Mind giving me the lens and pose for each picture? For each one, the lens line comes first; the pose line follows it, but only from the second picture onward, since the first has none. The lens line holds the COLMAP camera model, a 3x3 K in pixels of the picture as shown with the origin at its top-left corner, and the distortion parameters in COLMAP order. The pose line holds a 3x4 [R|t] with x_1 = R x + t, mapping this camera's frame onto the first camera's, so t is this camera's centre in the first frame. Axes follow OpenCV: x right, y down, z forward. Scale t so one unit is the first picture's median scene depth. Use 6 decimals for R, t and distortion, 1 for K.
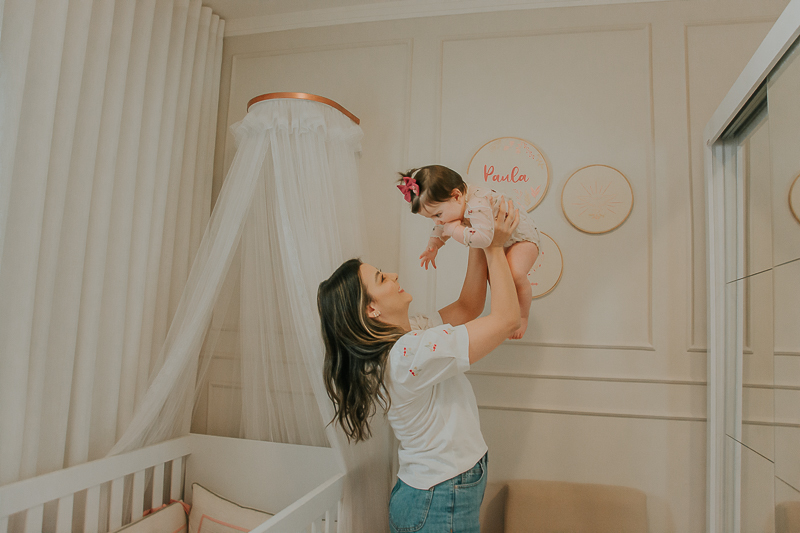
lens RADIAL K [[632.9, 0, 394.7], [0, 632.9, 261.9], [0, 0, 1]] dist [-0.144850, 0.091349]
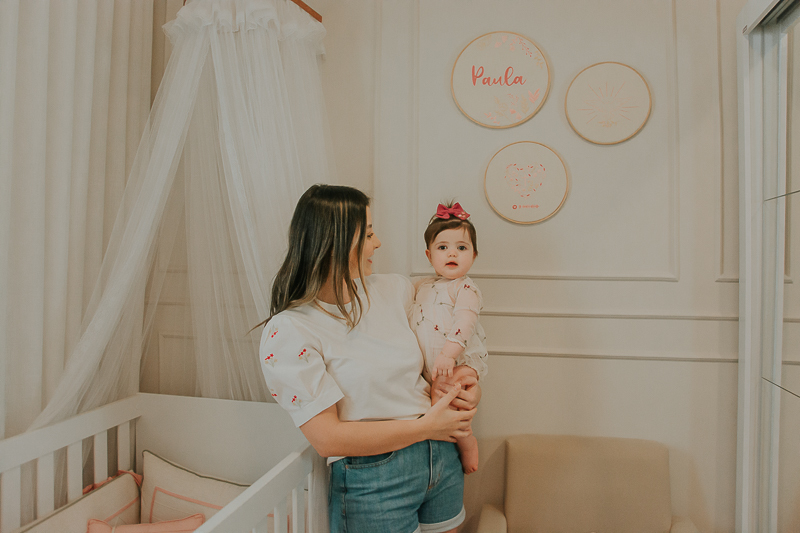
lens RADIAL K [[632.9, 0, 396.1], [0, 632.9, 252.4], [0, 0, 1]] dist [-0.144850, 0.091349]
pose [[0.999096, -0.031095, 0.029002, 0.010615], [0.028212, 0.995075, 0.095025, 0.011706], [-0.031814, -0.094121, 0.995052, 0.166769]]
